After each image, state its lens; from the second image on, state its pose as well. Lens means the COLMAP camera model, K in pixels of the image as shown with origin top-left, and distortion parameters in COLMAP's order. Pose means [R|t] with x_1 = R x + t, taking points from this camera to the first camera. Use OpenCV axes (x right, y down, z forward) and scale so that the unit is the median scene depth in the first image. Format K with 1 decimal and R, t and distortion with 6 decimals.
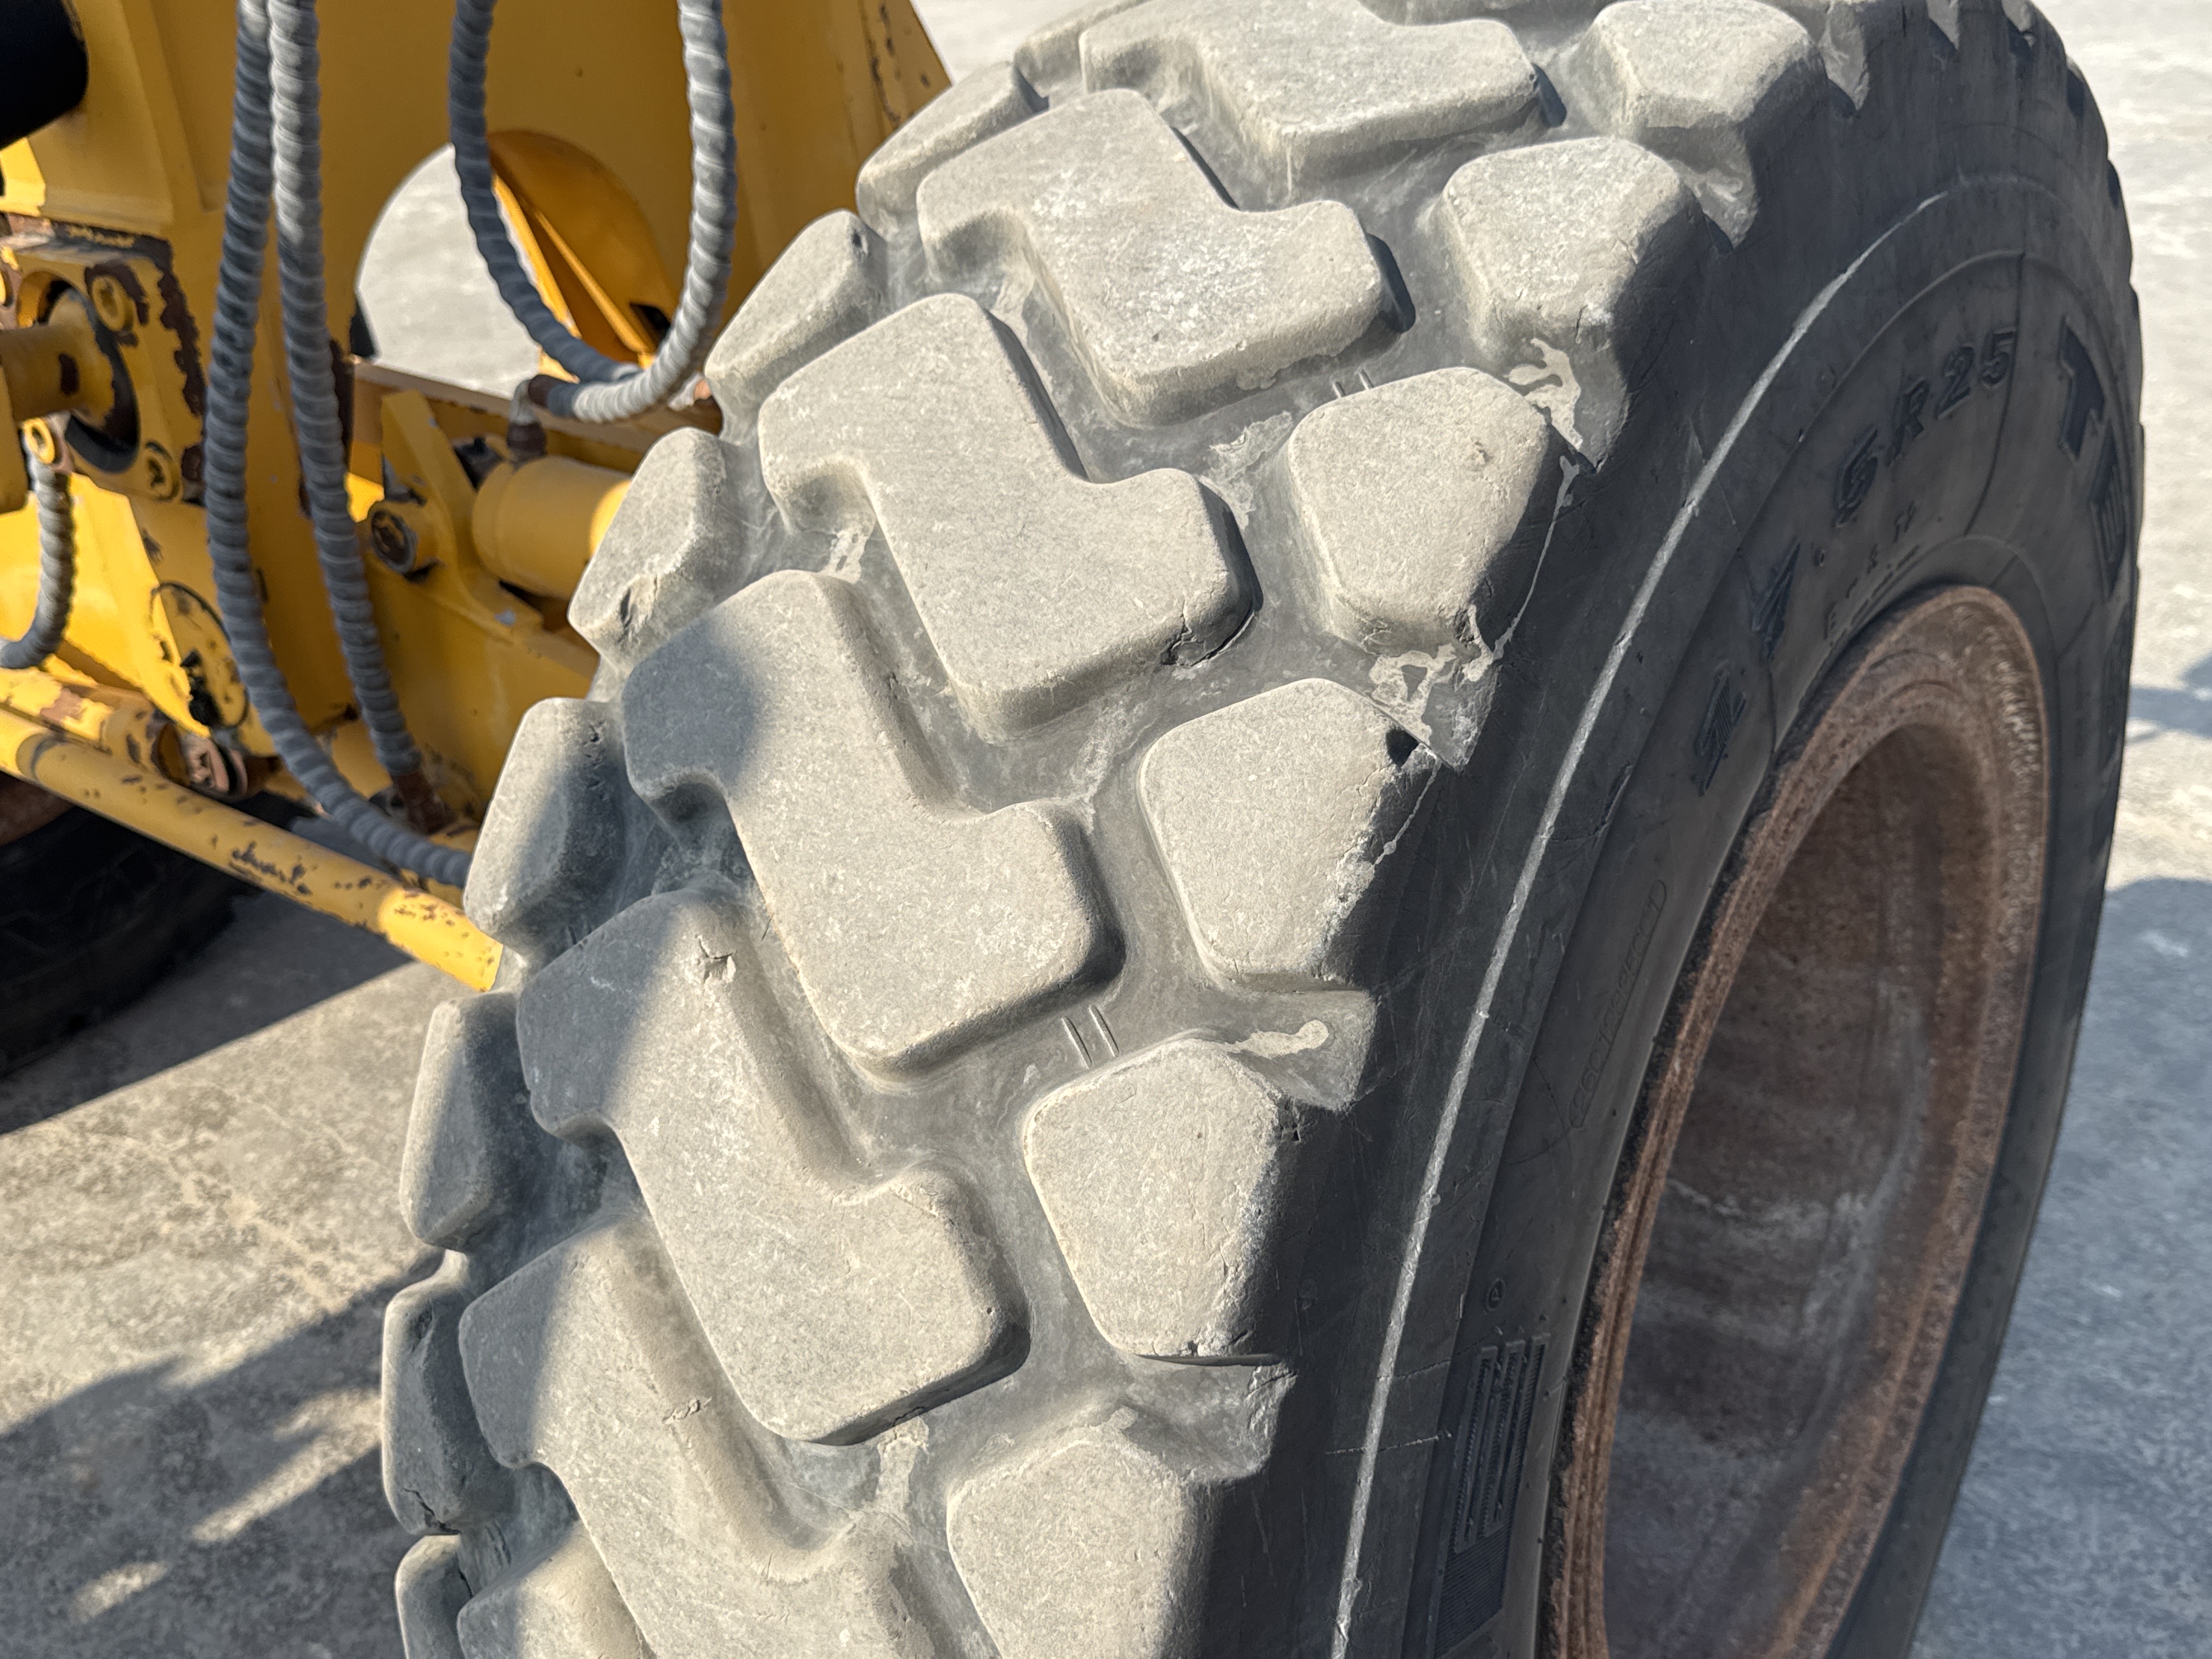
lens RADIAL K [[2127.4, 0, 1109.2], [0, 2127.4, 826.5], [0, 0, 1]] dist [0.012417, 0.000000]
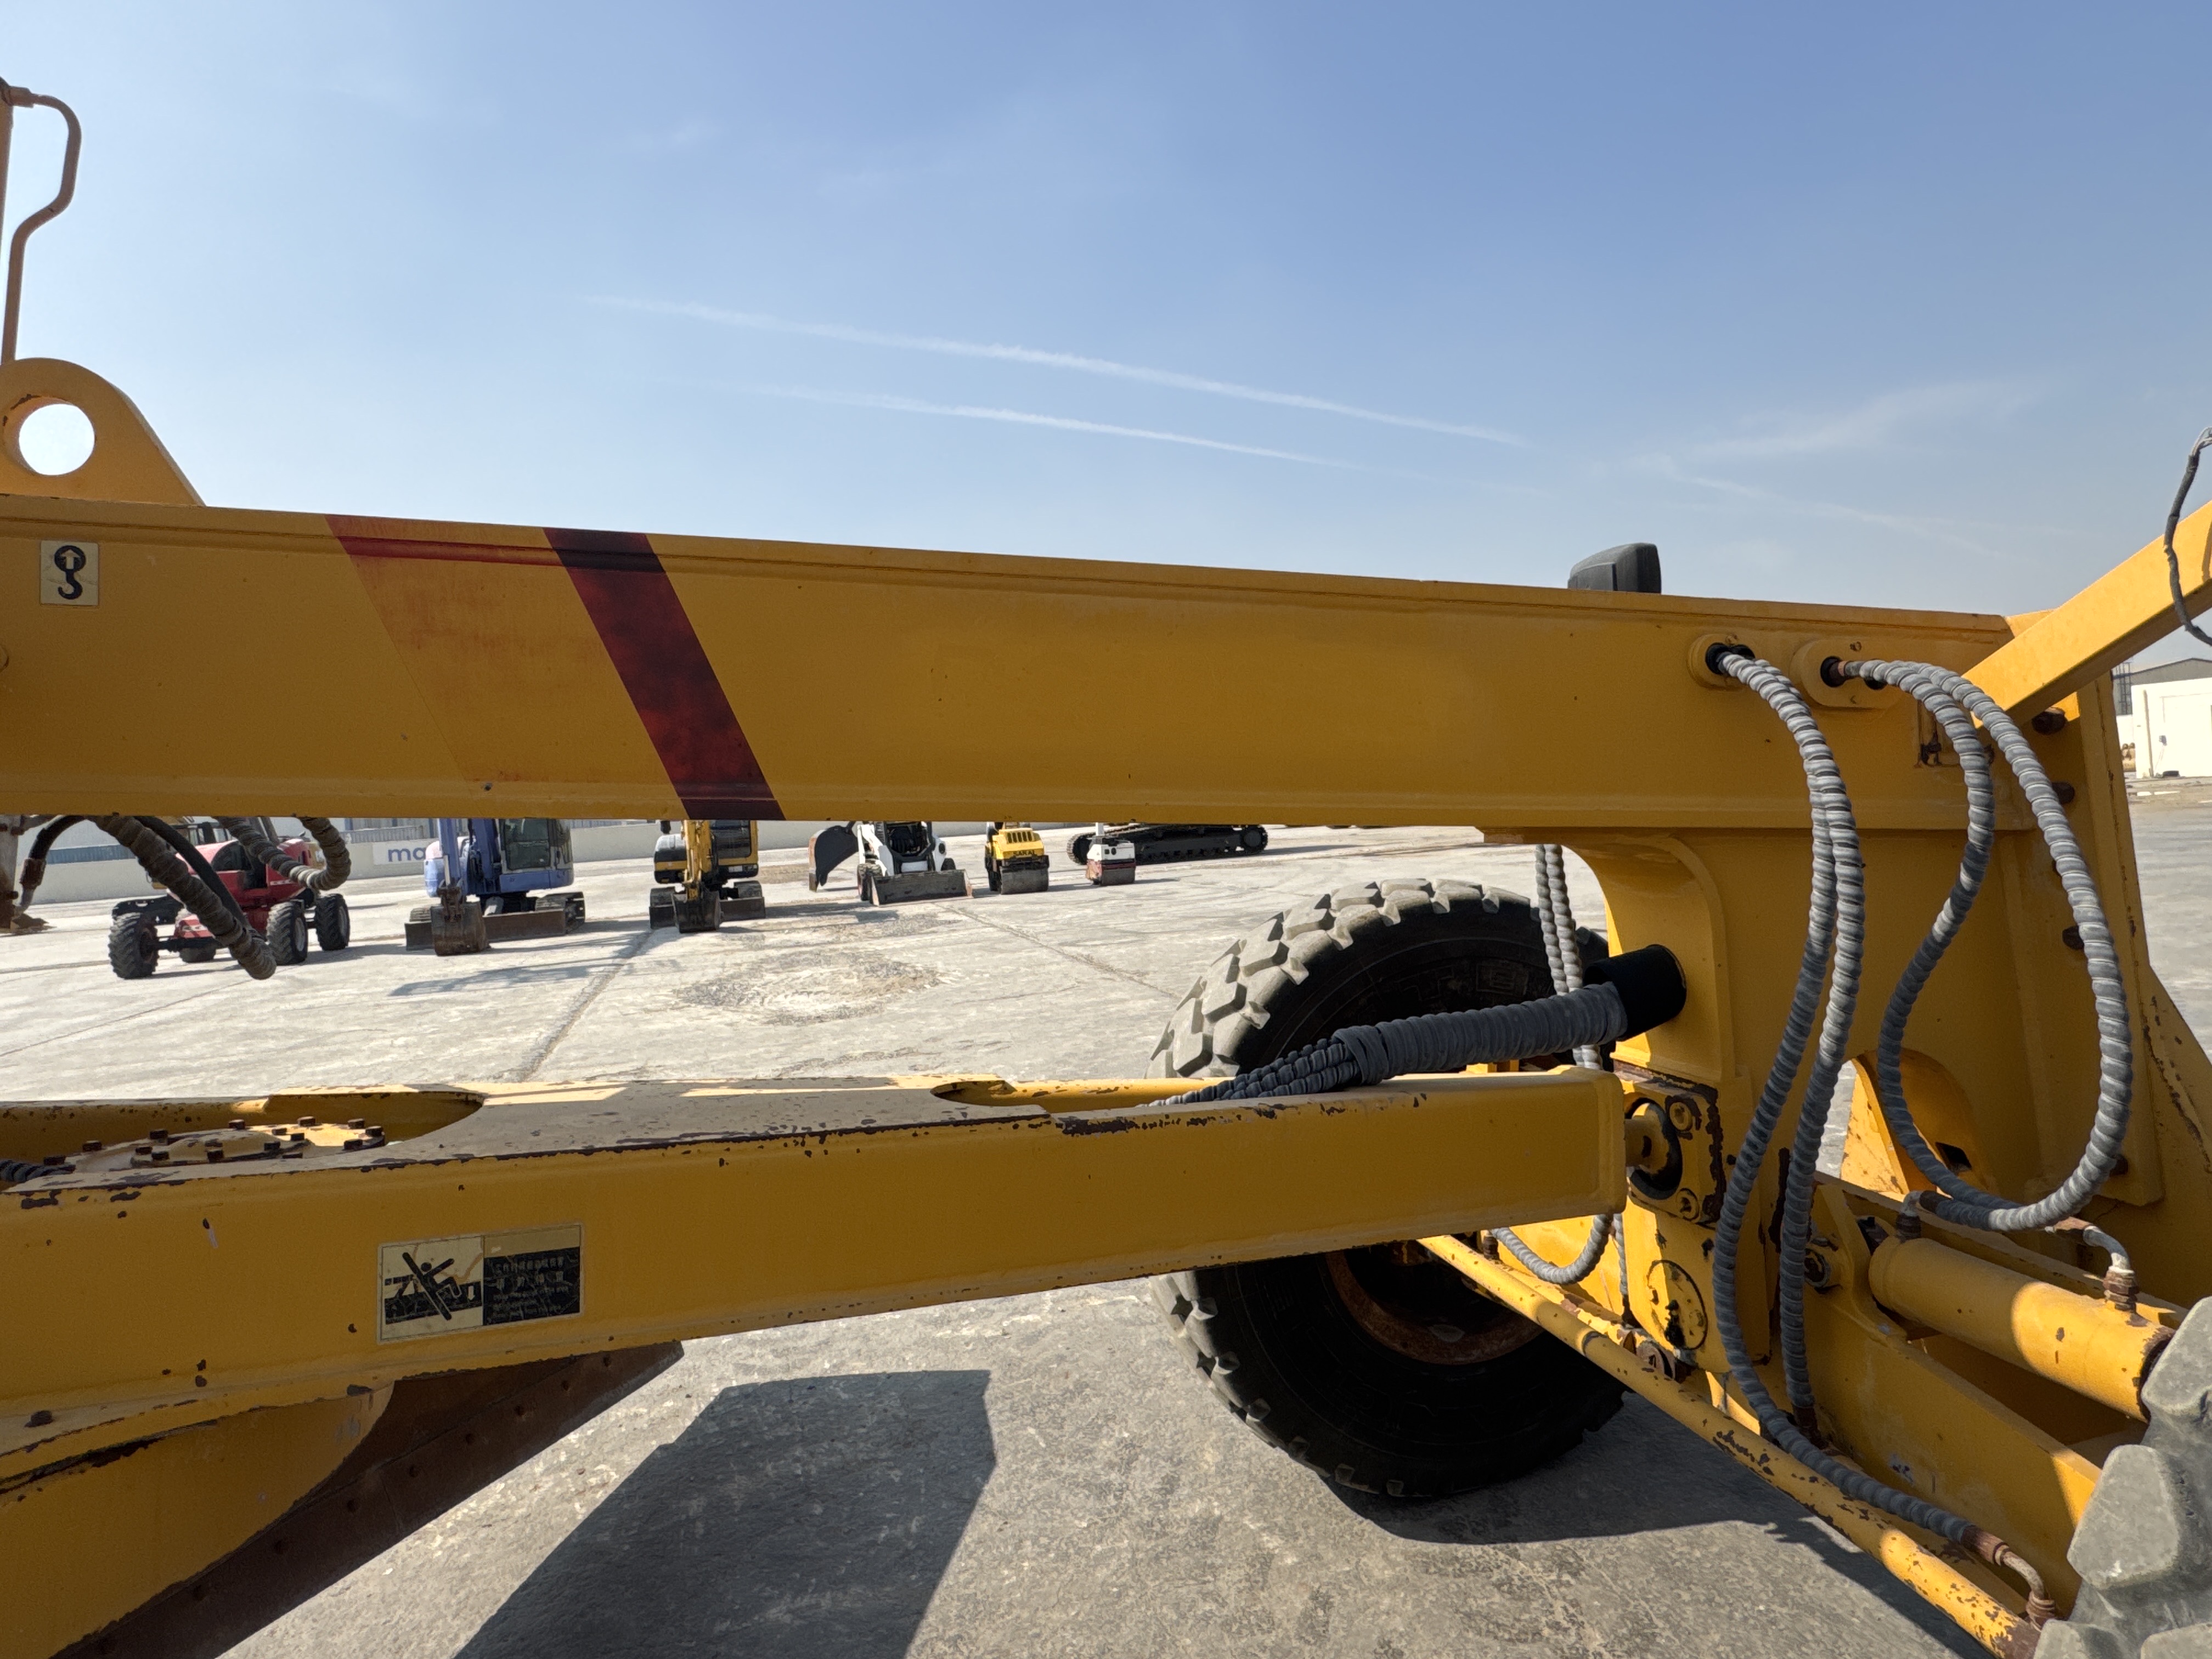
lens RADIAL K [[1207.1, 0, 1103.4], [0, 1207.1, 837.8], [0, 0, 1]] dist [-0.001709, -0.000687]
pose [[0.788221, 0.016802, -0.615162, -0.193421], [-0.264079, 0.912145, -0.313456, 0.009417], [0.555850, 0.409524, 0.723409, -0.192235]]
